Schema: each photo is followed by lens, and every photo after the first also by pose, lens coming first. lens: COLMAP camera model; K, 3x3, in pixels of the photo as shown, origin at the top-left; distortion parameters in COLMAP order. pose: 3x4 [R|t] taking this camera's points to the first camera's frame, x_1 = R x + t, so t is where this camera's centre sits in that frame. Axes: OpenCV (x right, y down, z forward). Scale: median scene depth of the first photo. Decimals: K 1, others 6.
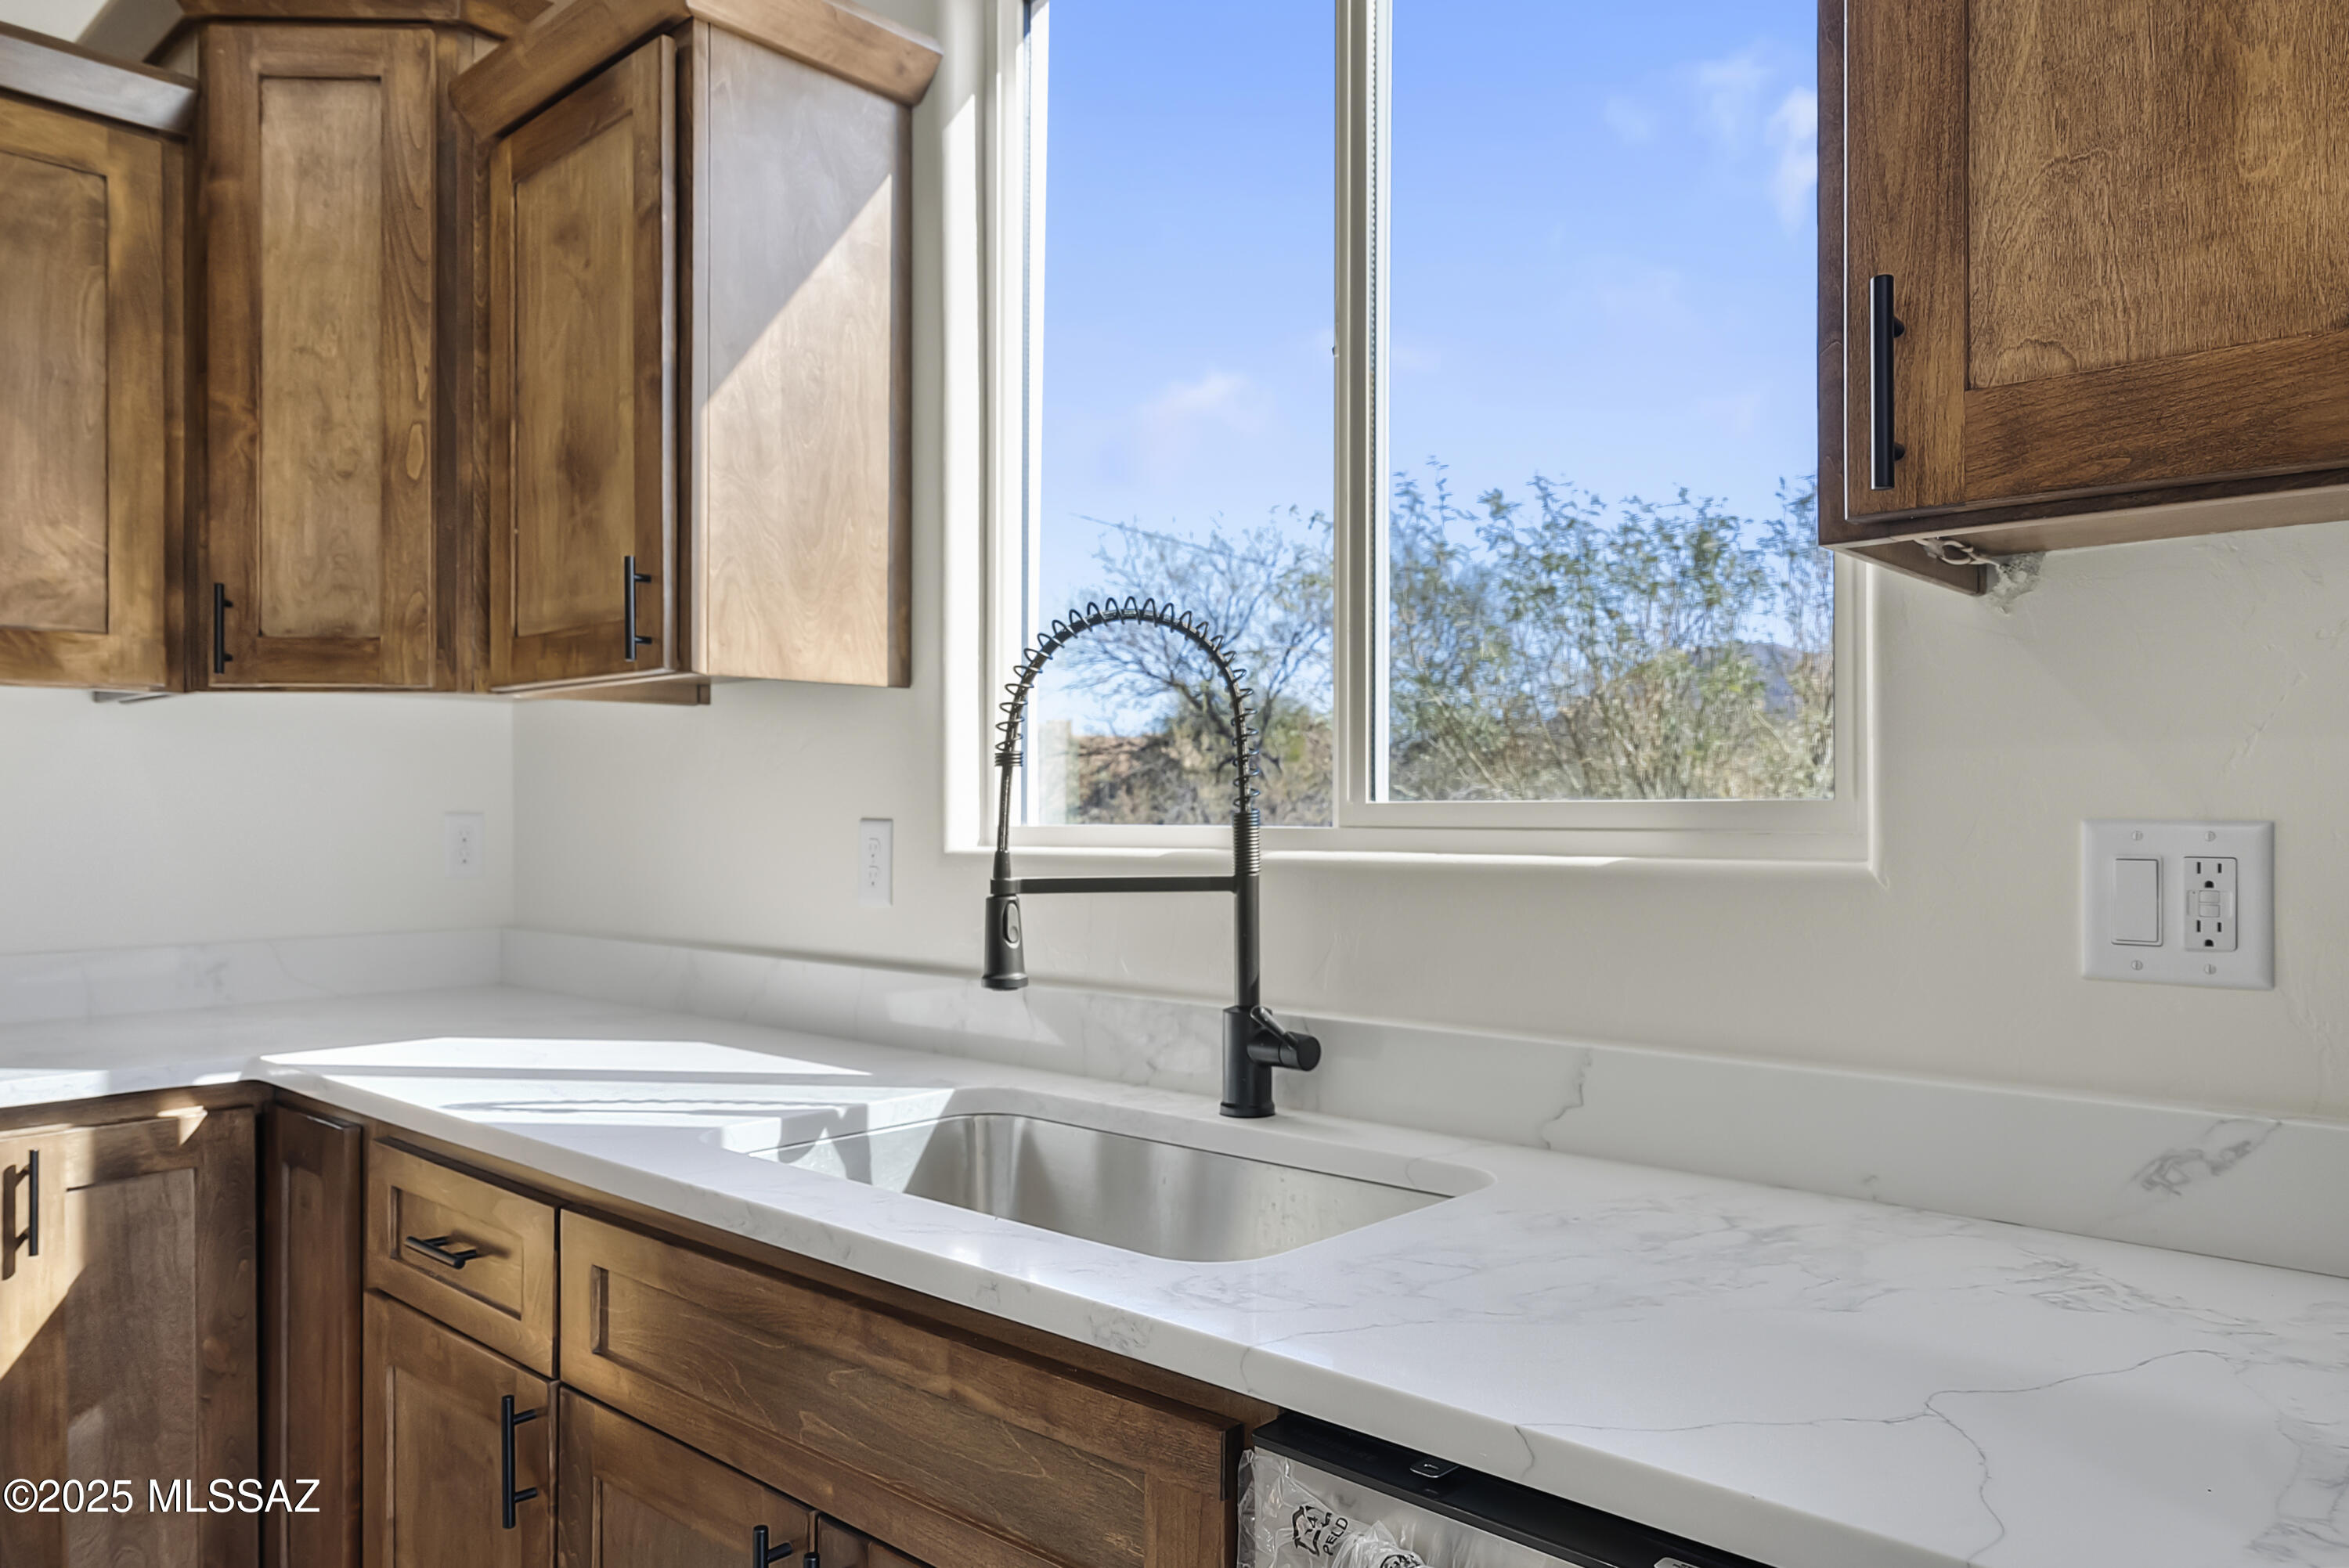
lens RADIAL K [[1609.7, 0, 1171.8], [0, 1609.7, 805.8], [0, 0, 1]] dist [-0.003072, 0.003175]
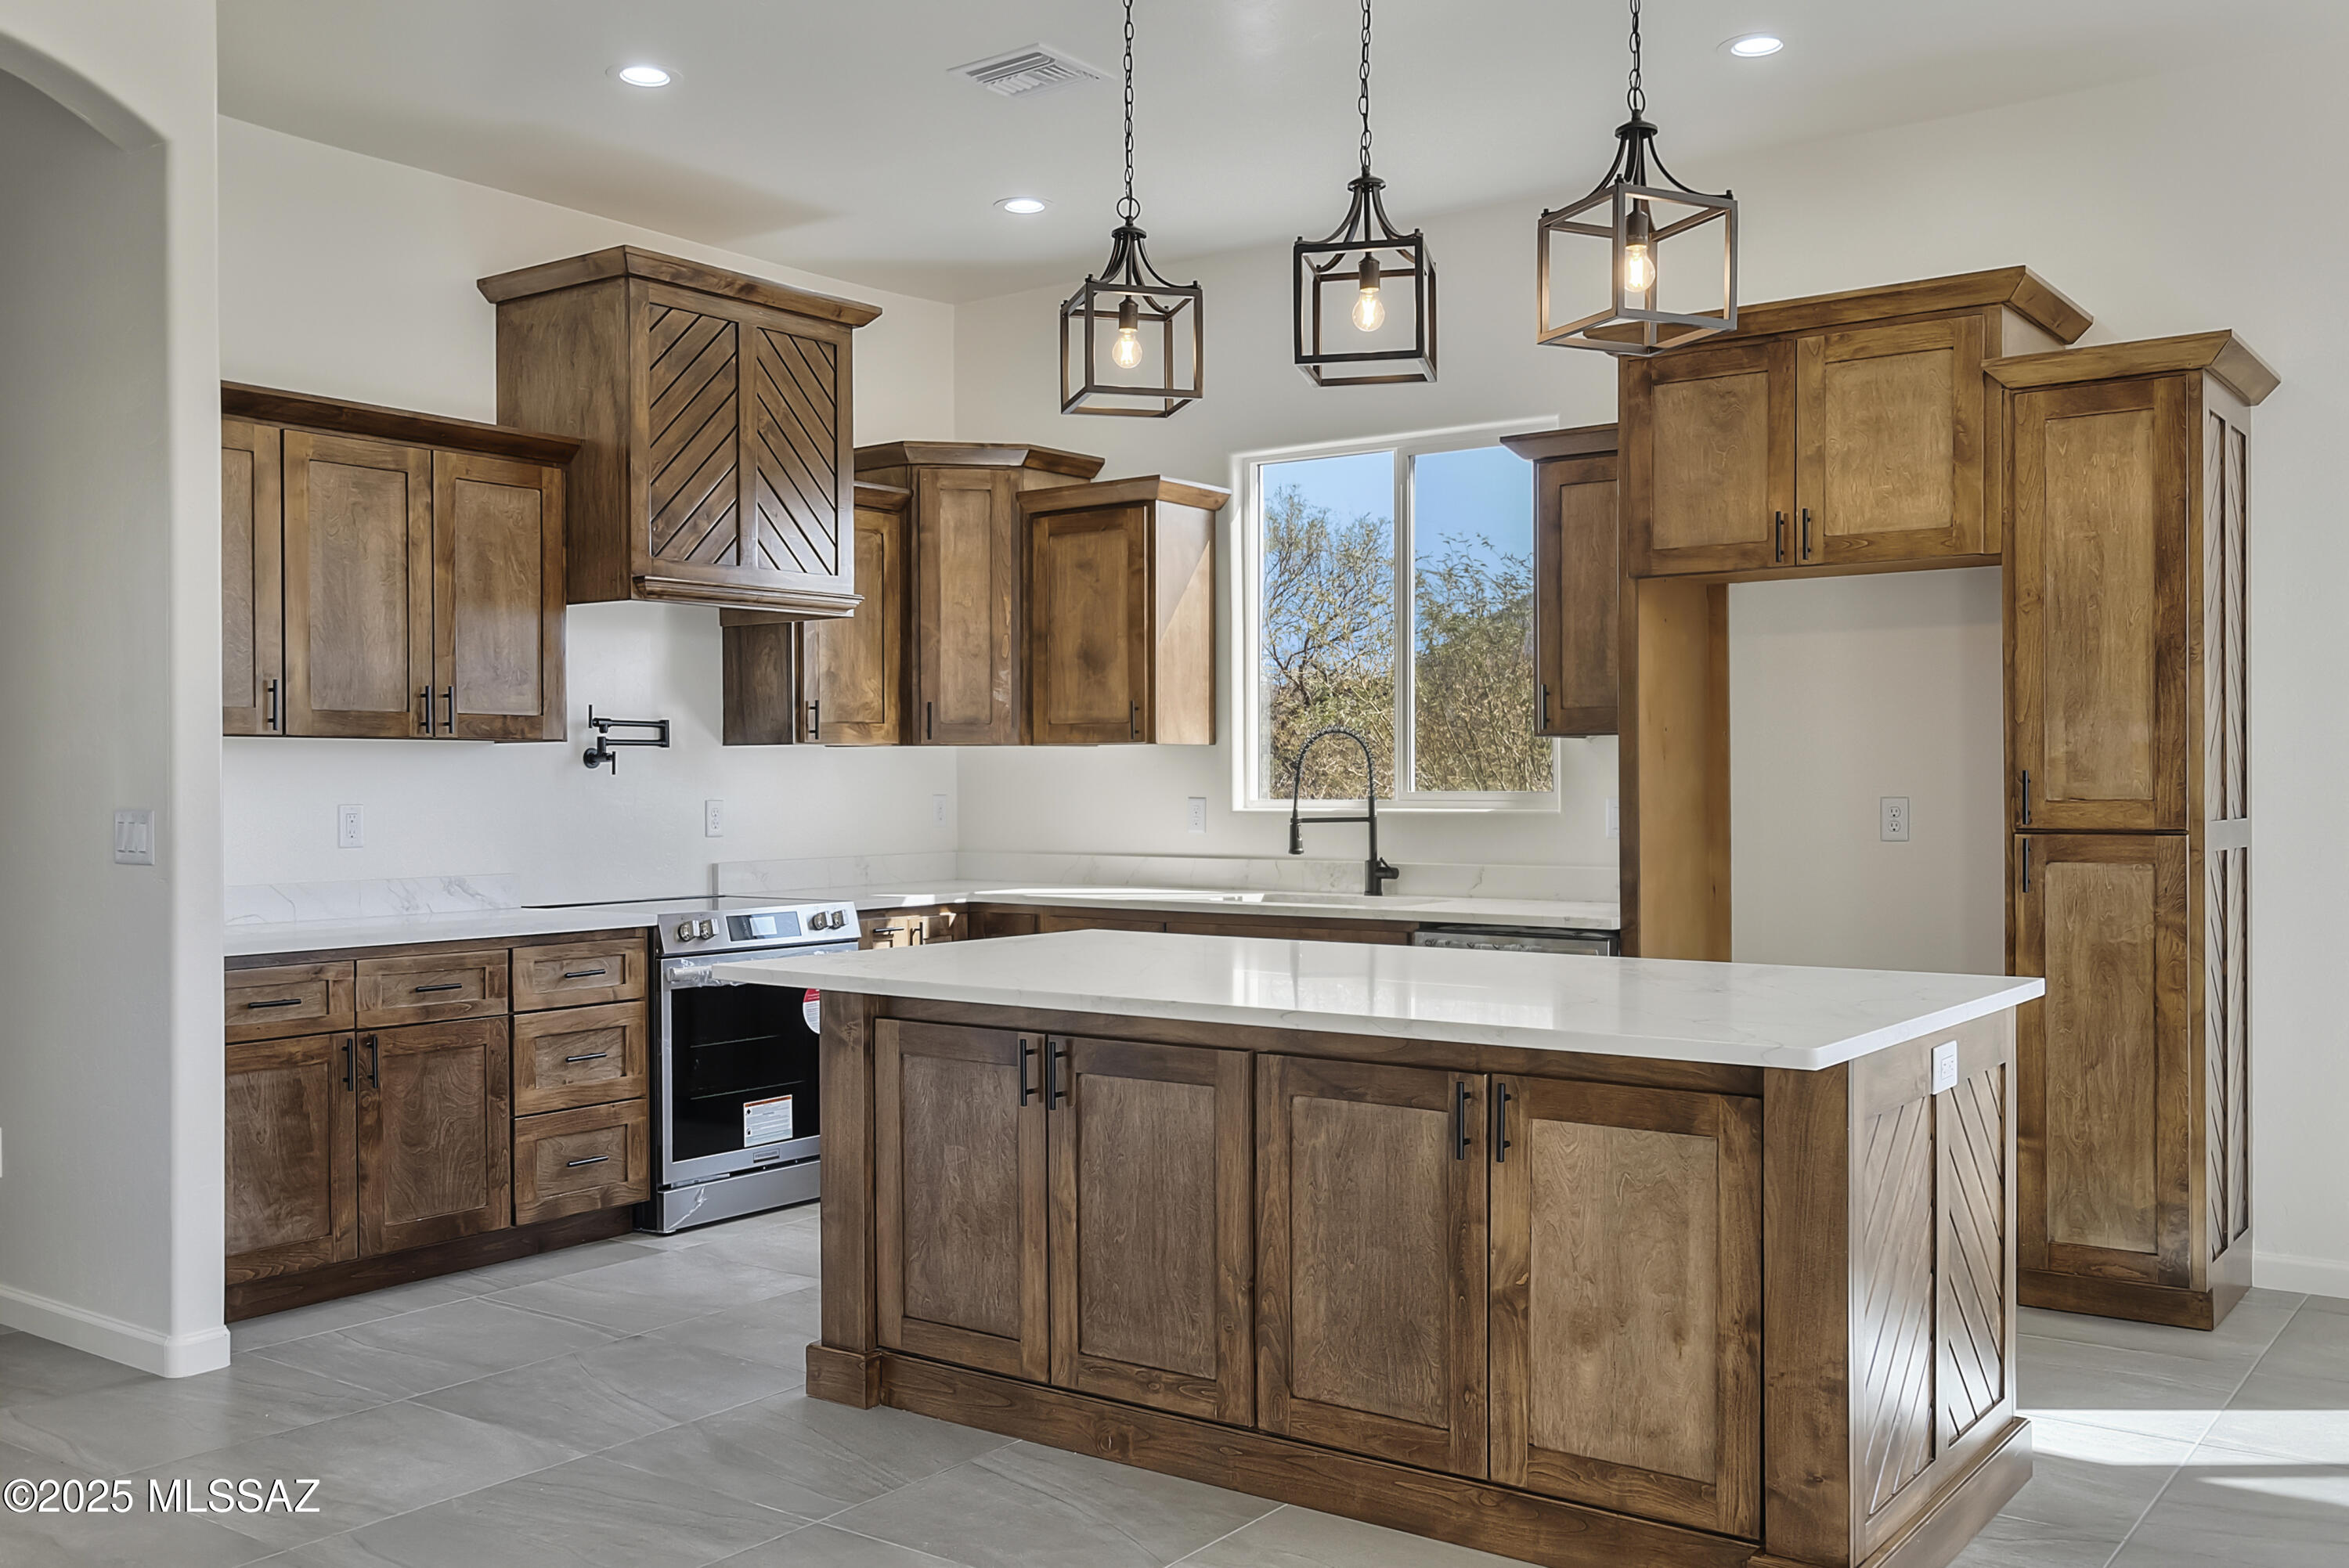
lens RADIAL K [[2066.6, 0, 1168.1], [0, 2066.6, 801.7], [0, 0, 1]] dist [-0.003182, 0.005426]
pose [[0.994385, -0.005213, 0.105691, -0.575819], [0.003522, 0.999863, 0.016181, -0.037946], [-0.105761, -0.015718, 0.994267, -2.180080]]
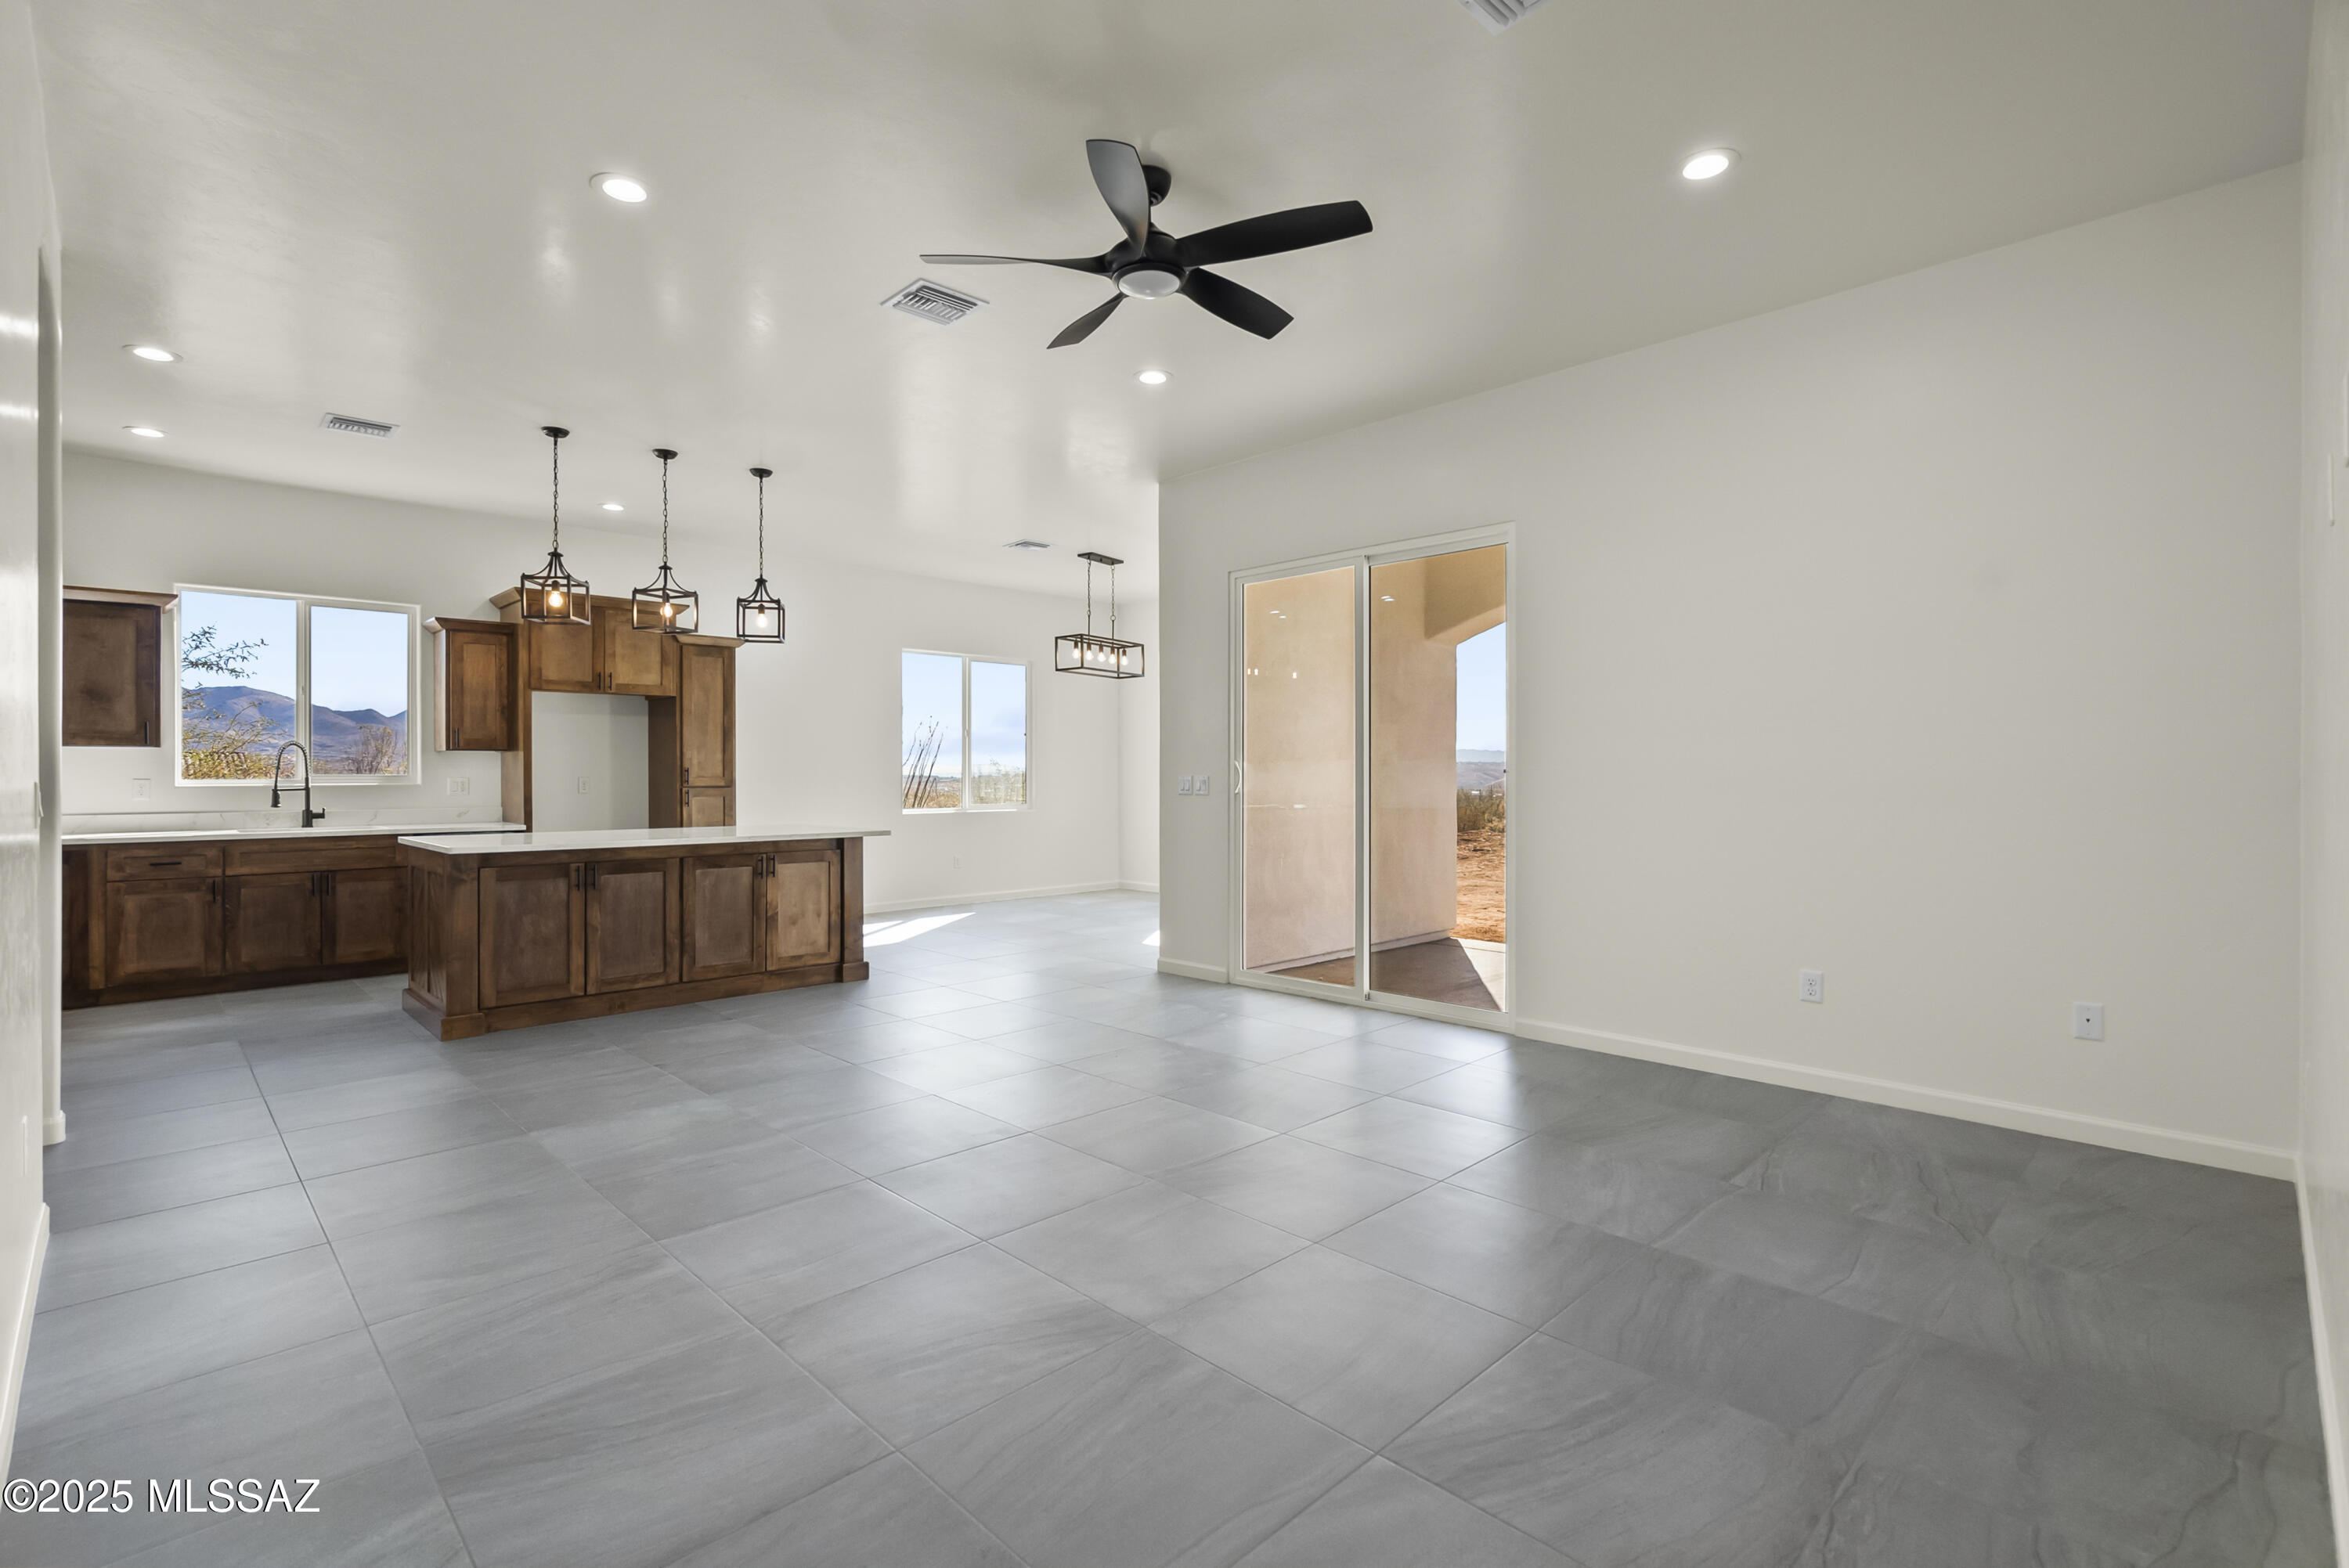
lens RADIAL K [[1070.4, 0, 1177.6], [0, 1070.4, 783.2], [0, 0, 1]] dist [-0.008393, 0.000393]
pose [[0.048553, -0.007393, 0.998793, -2.883617], [-0.005281, 0.999957, 0.007658, -0.016885], [-0.998807, -0.005646, 0.048511, -1.867504]]
